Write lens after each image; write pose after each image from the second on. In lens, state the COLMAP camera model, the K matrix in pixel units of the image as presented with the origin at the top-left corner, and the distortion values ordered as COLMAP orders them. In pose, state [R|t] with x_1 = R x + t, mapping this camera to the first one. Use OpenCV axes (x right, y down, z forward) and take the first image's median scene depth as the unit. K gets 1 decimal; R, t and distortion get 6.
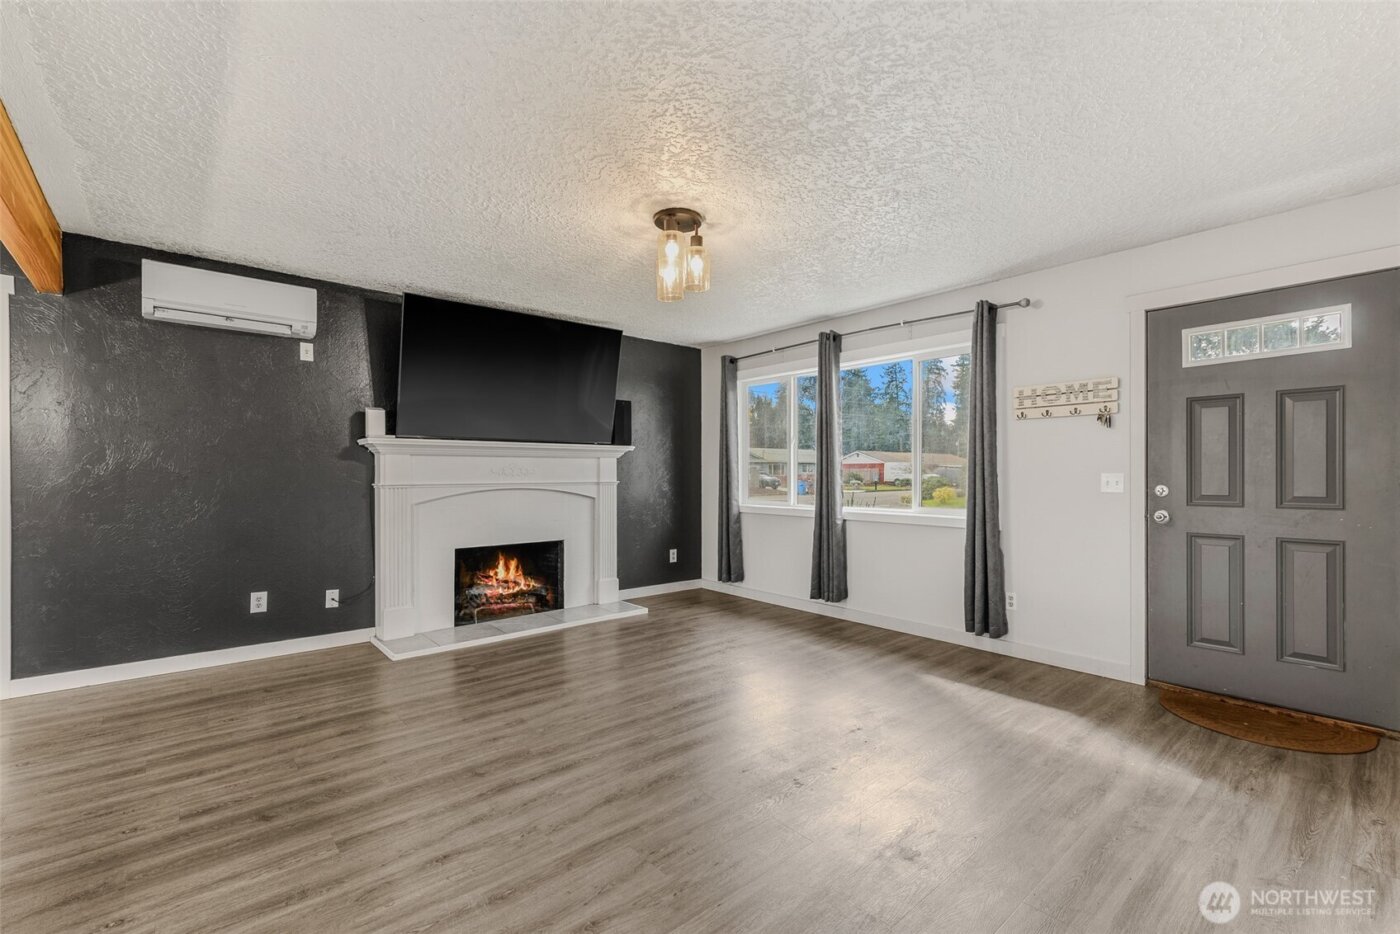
lens RADIAL K [[614.8, 0, 698.5], [0, 614.8, 472.5], [0, 0, 1]] dist [0.011152, -0.000279]
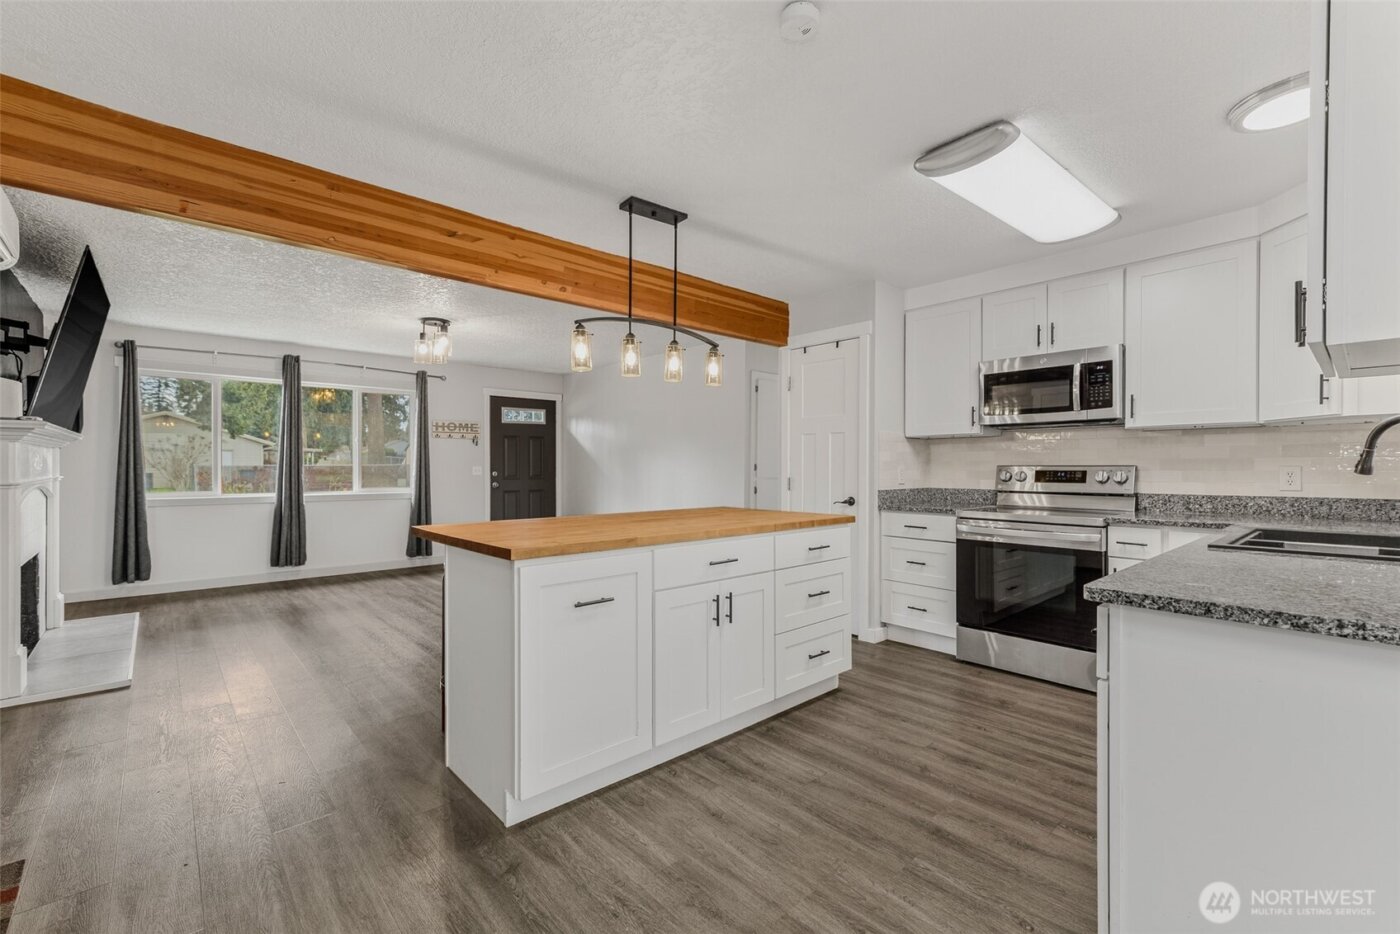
lens RADIAL K [[614.8, 0, 699.6], [0, 614.8, 468.8], [0, 0, 1]] dist [0.011152, -0.000279]
pose [[-0.019478, 0.002670, 0.999807, -1.476331], [-0.000138, 0.999996, -0.002673, 0.015283], [-0.999810, -0.000190, -0.019477, 0.247114]]
